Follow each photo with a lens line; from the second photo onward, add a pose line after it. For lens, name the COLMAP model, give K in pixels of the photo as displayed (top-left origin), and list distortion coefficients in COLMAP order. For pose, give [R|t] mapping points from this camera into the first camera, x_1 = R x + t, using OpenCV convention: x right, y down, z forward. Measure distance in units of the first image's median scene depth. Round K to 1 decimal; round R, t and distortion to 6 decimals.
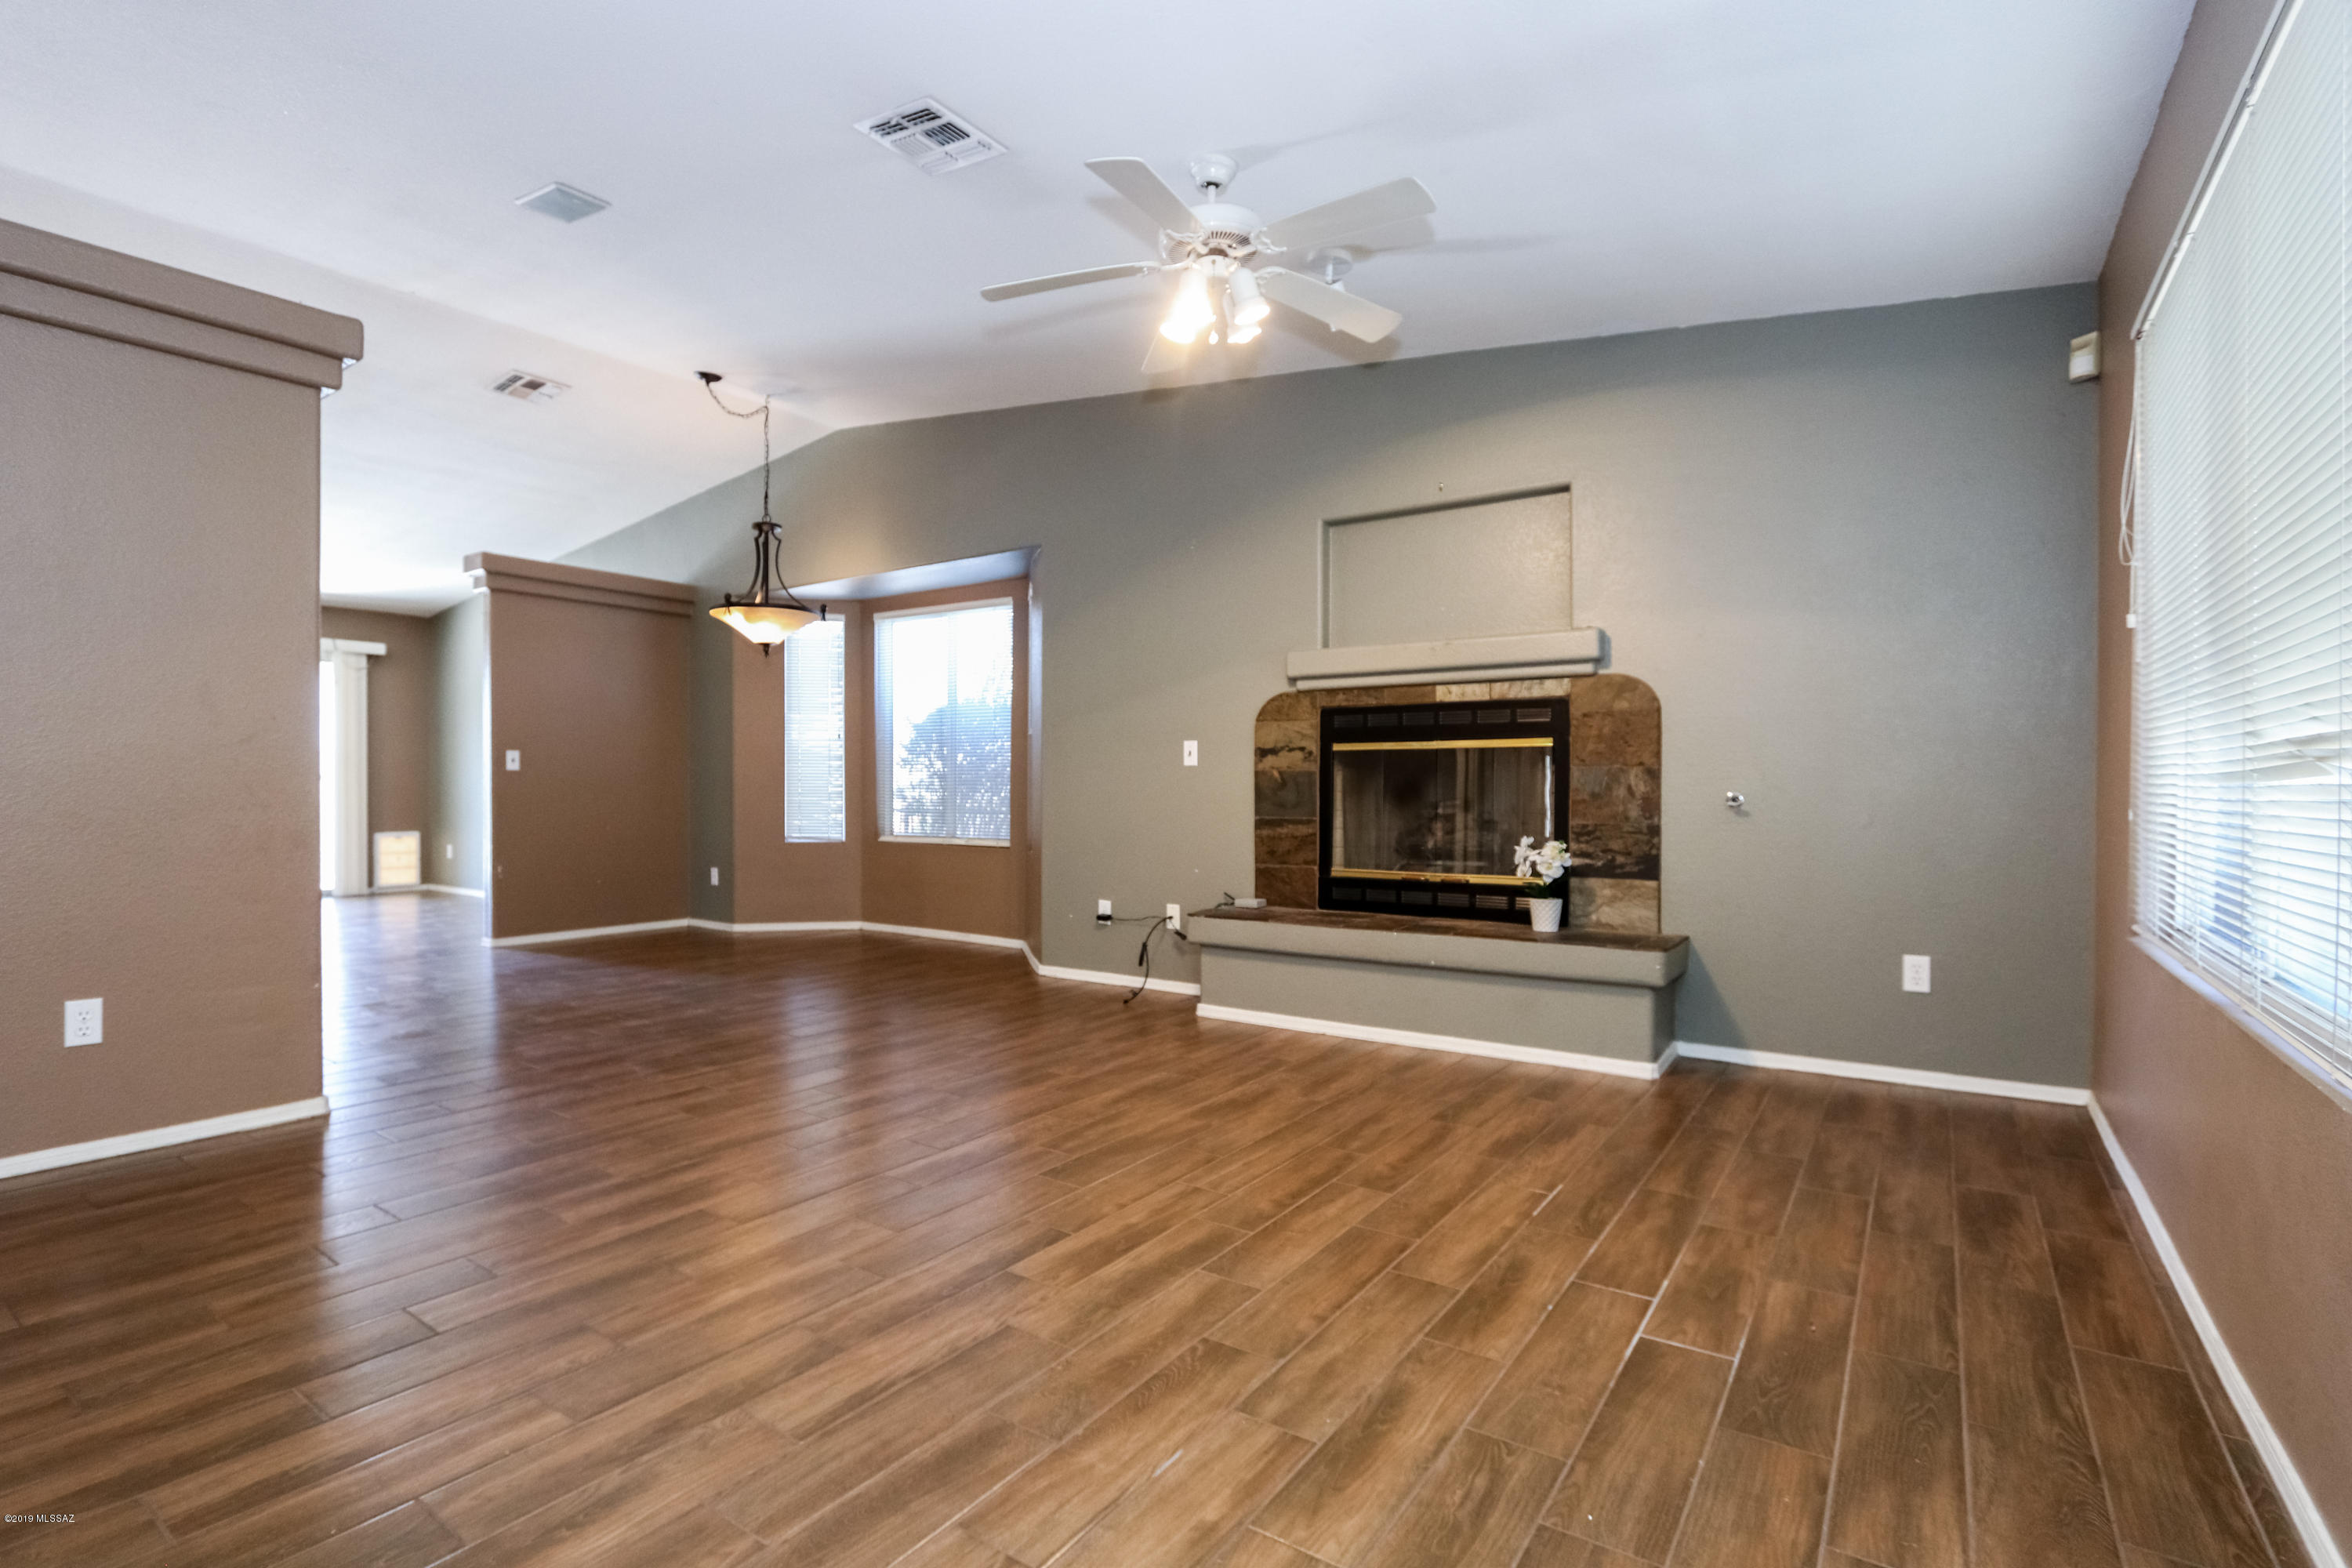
lens RADIAL K [[1128.2, 0, 1139.8], [0, 1128.2, 792.7], [0, 0, 1]] dist [-0.017033, 0.000915]
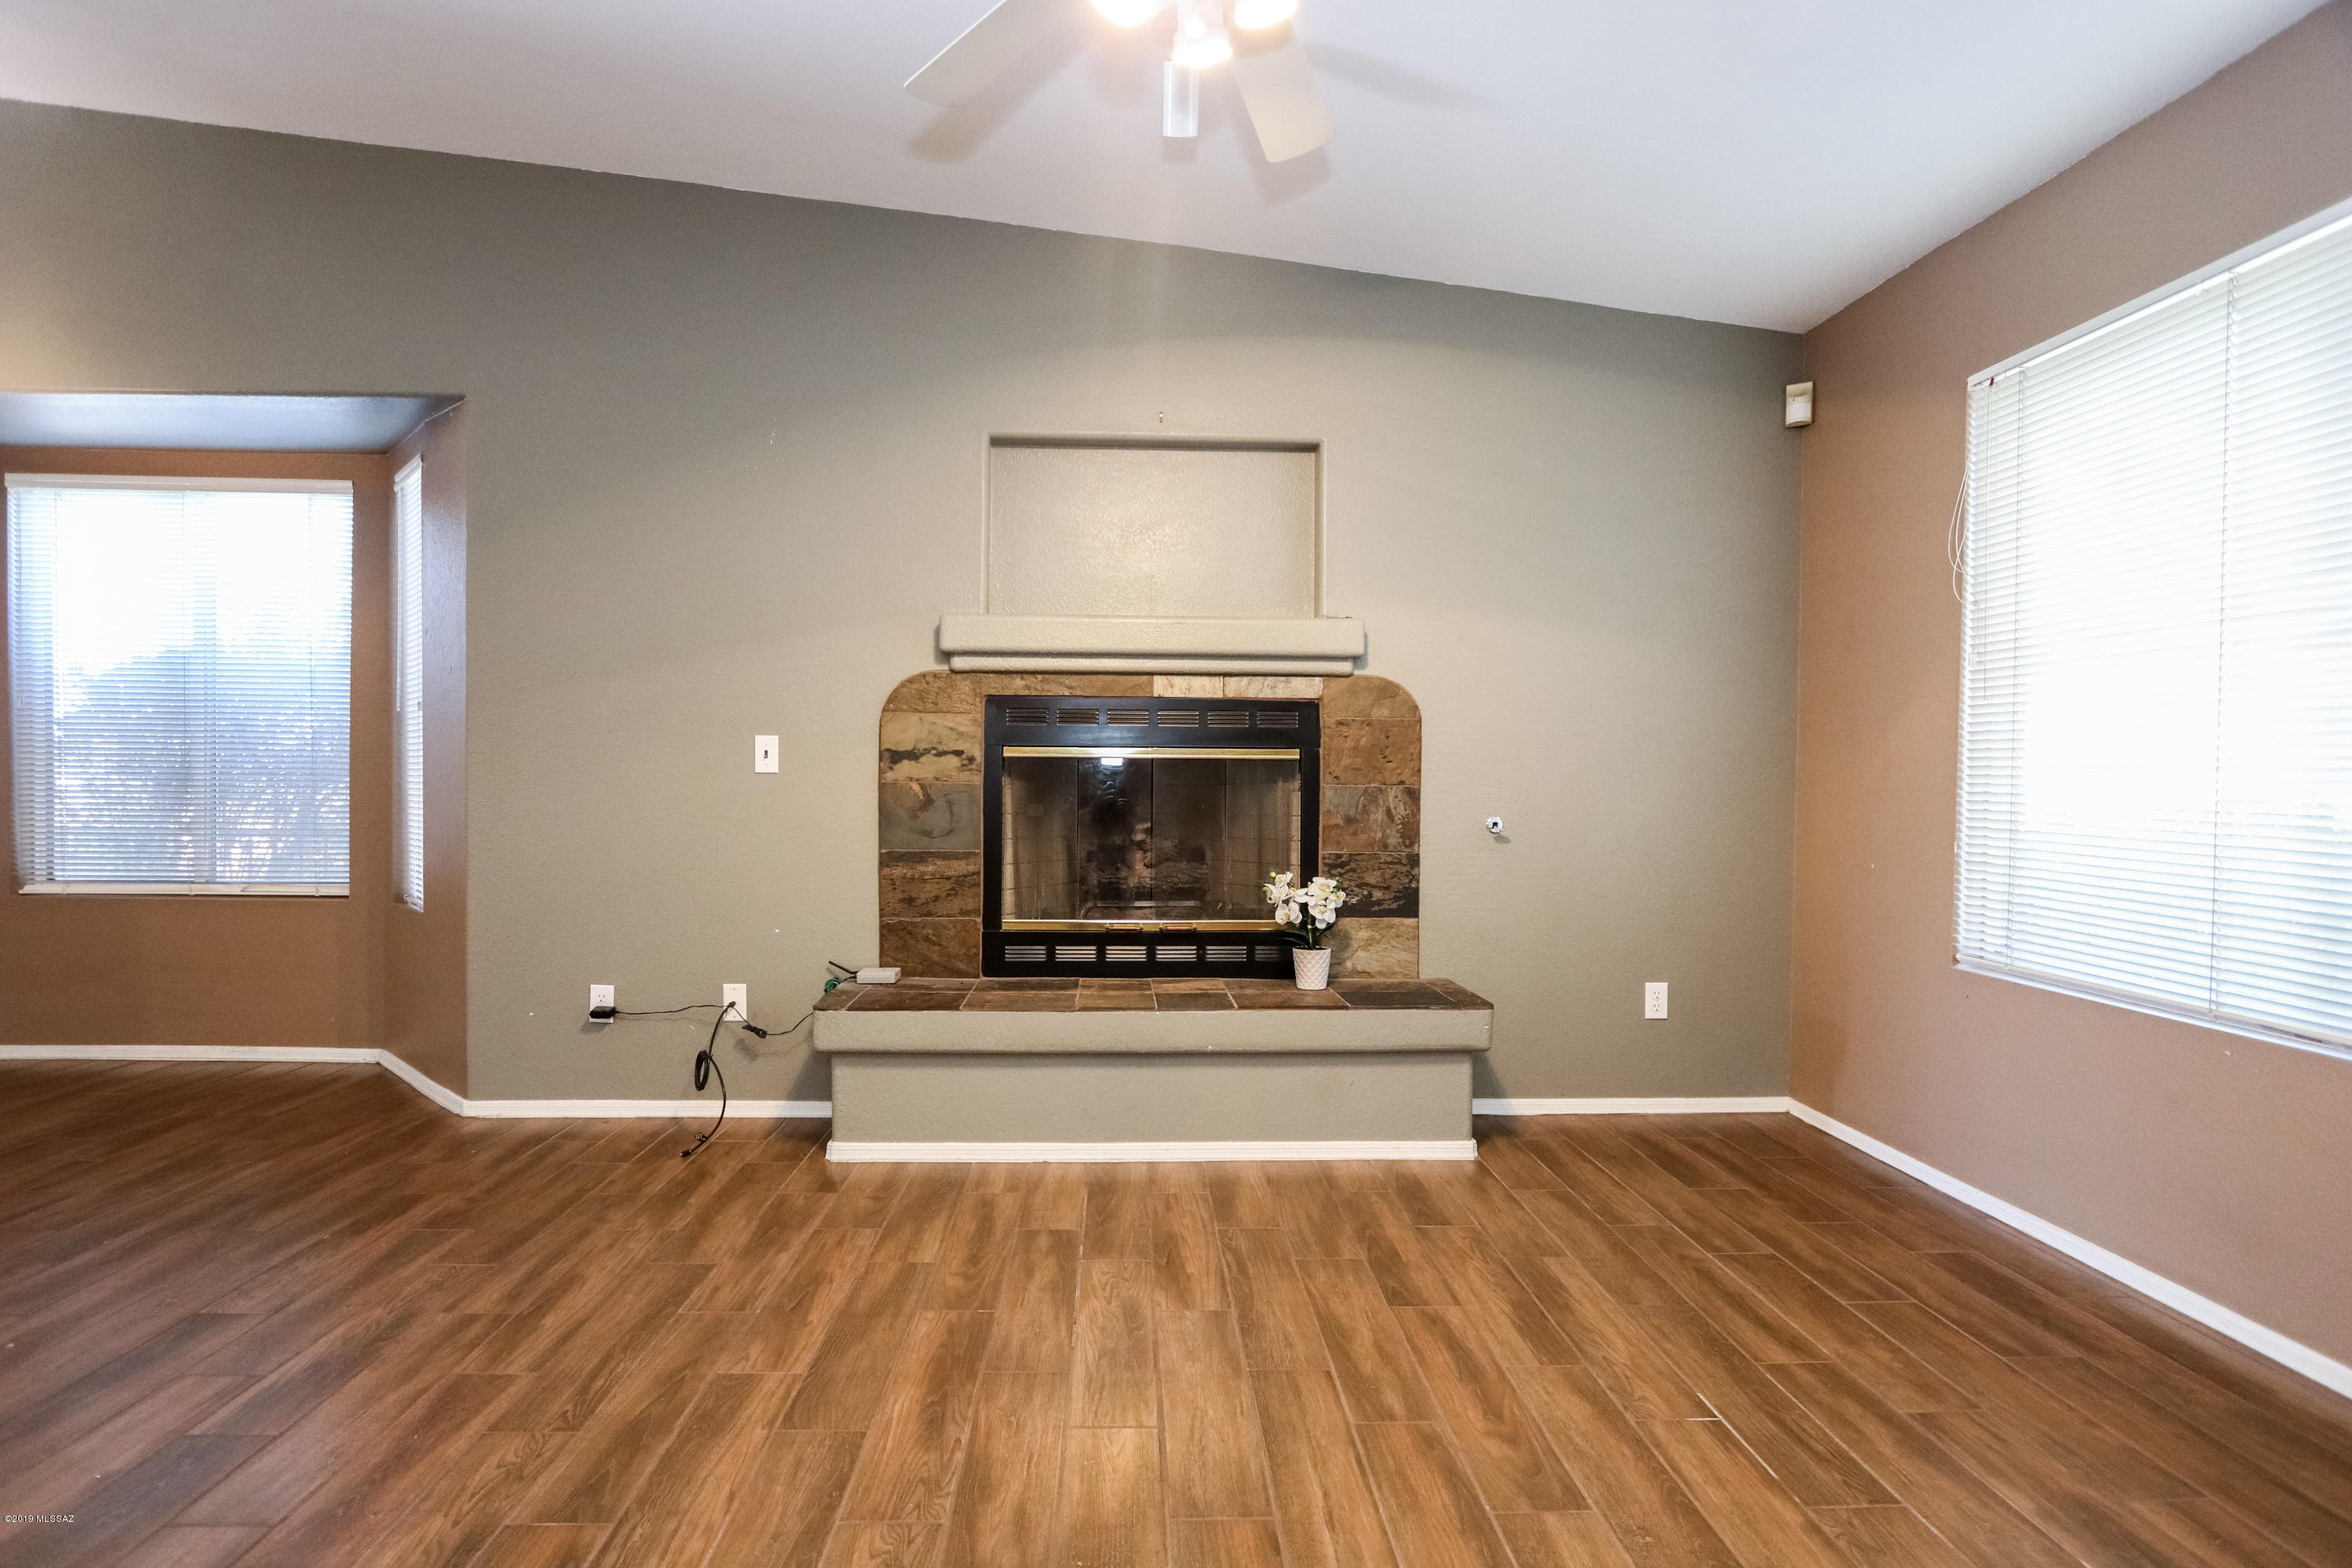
lens RADIAL K [[1100.7, 0, 1157.5], [0, 1100.7, 796.3], [0, 0, 1]] dist [-0.018784, 0.001576]
pose [[0.788461, -0.005963, 0.615055, -0.212899], [-0.005303, 0.999850, 0.016492, -0.027638], [-0.615062, -0.016265, 0.788311, 0.442418]]
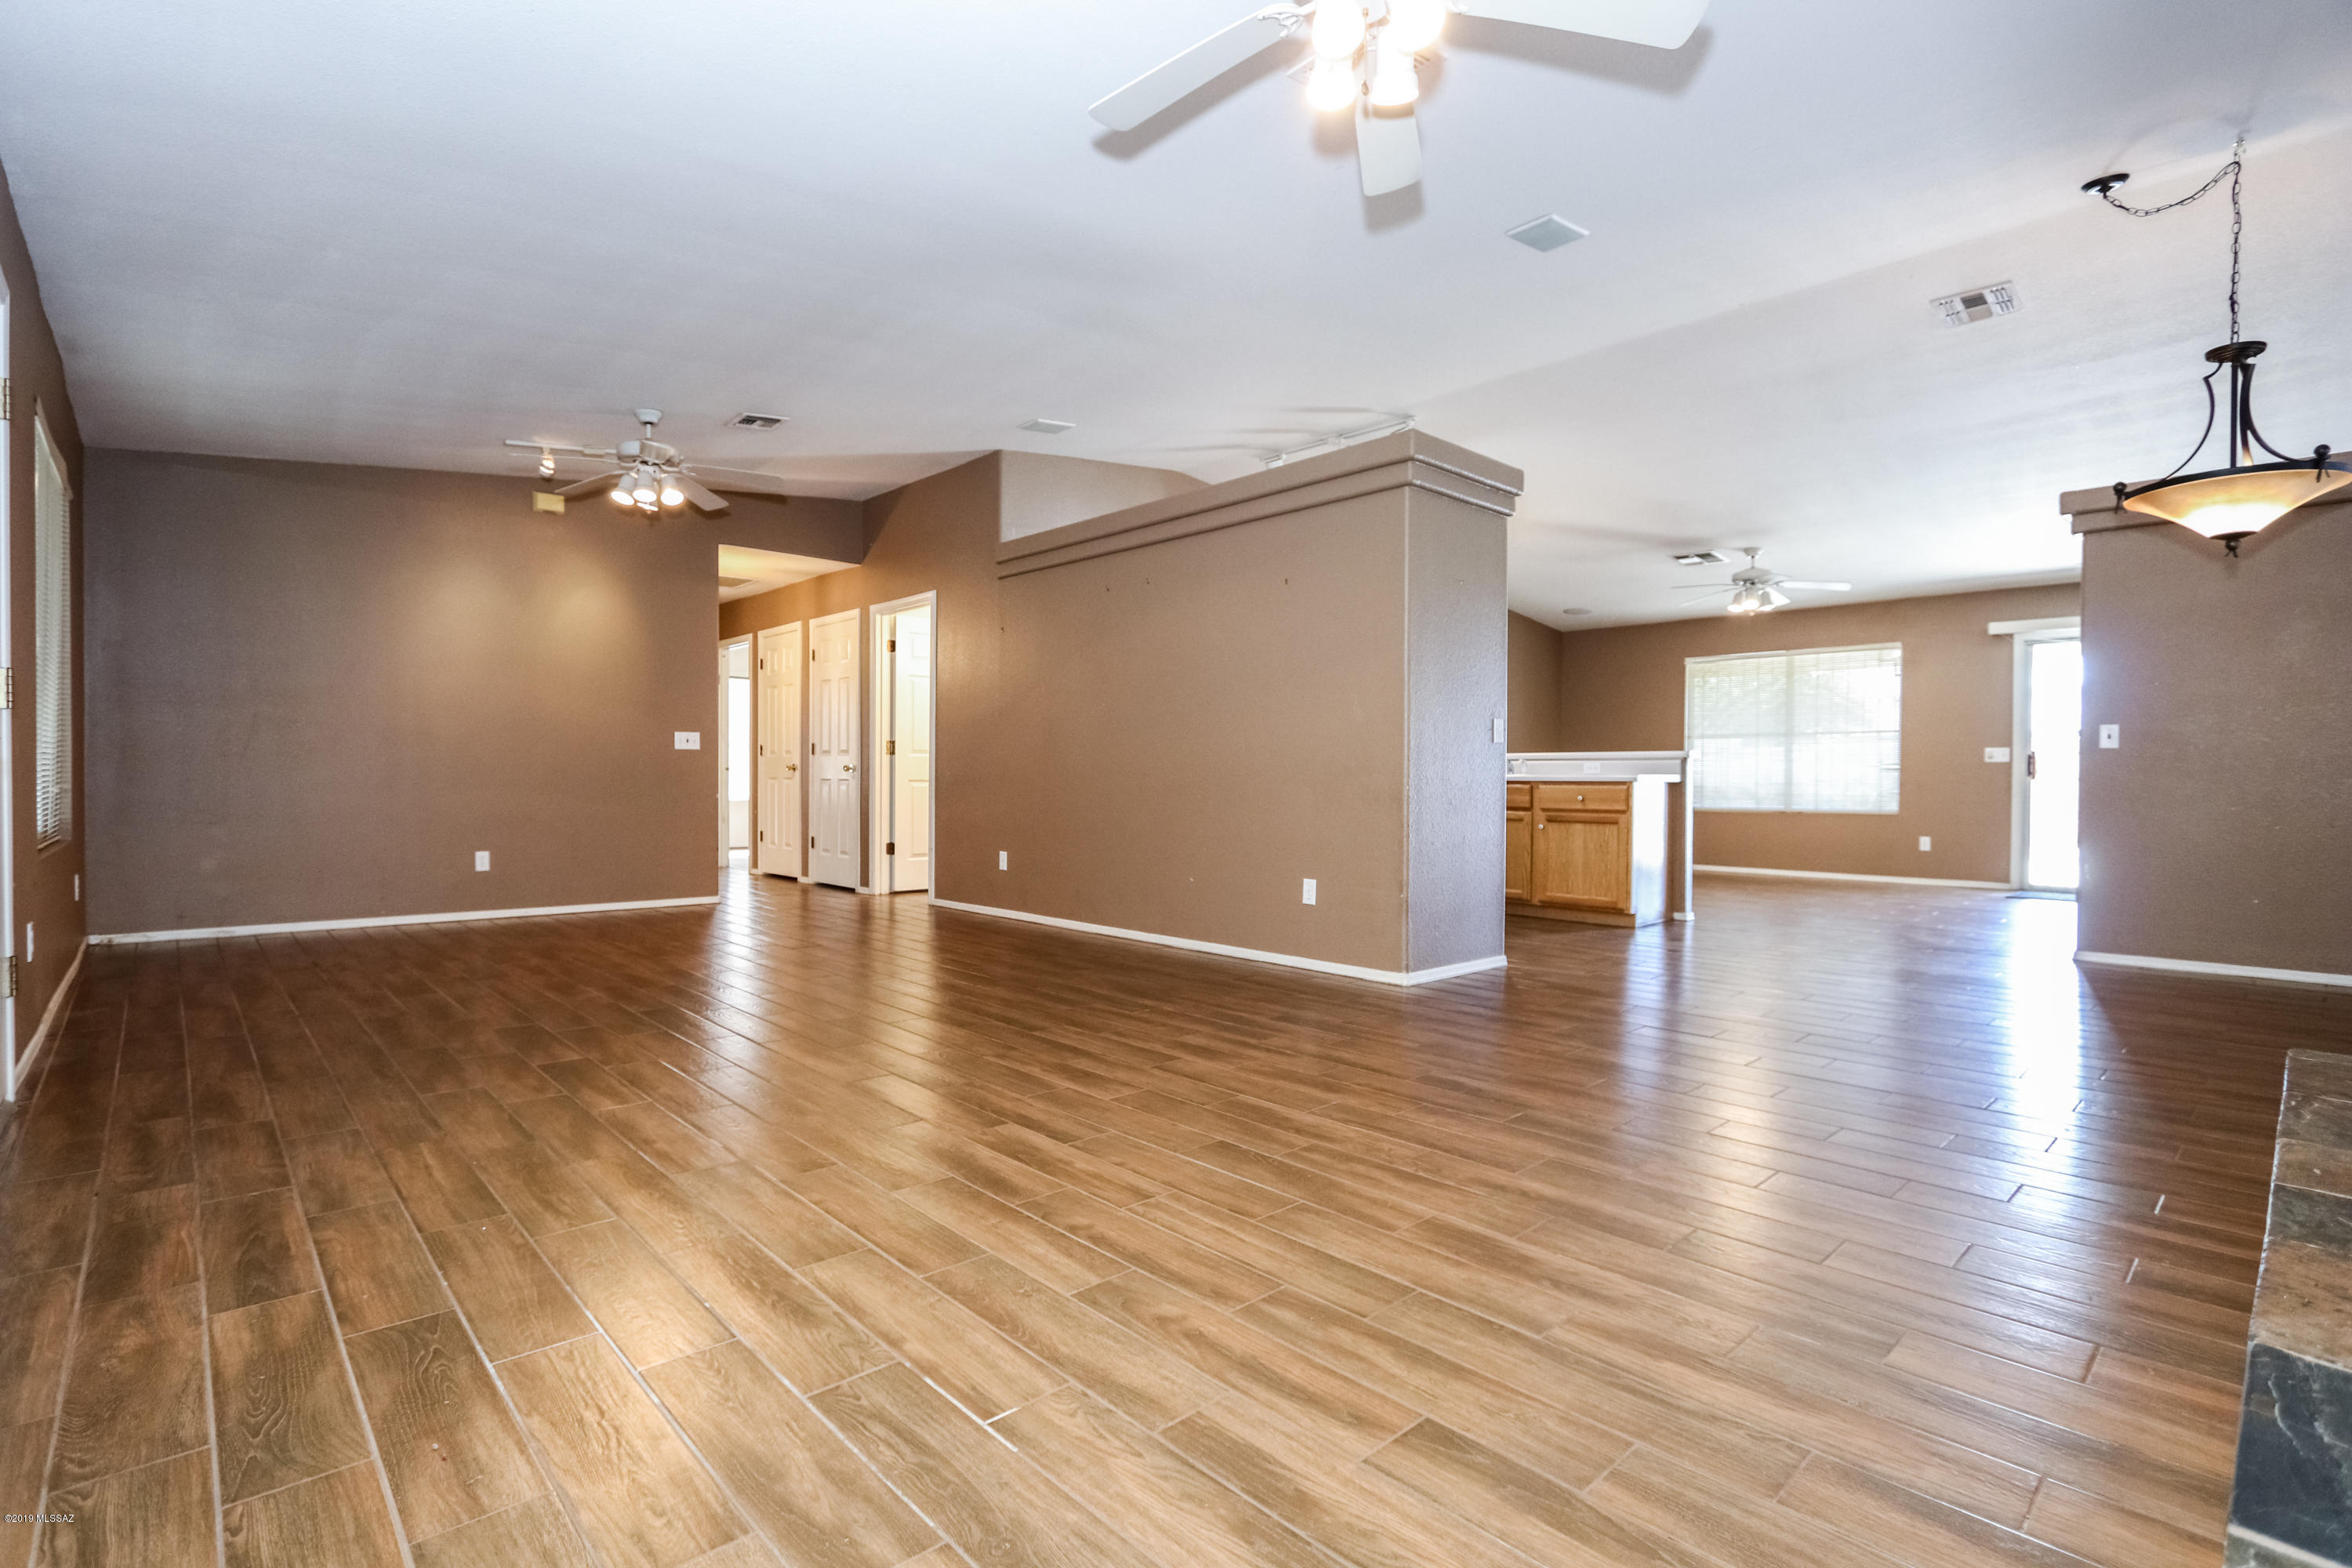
lens RADIAL K [[1070.6, 0, 1140.6], [0, 1070.6, 784.4], [0, 0, 1]] dist [-0.011025, 0.000938]
pose [[-0.216354, 0.002695, -0.976311, 0.569492], [-0.011903, 0.999915, 0.005397, 0.016803], [0.976242, 0.012789, -0.216304, 0.769768]]
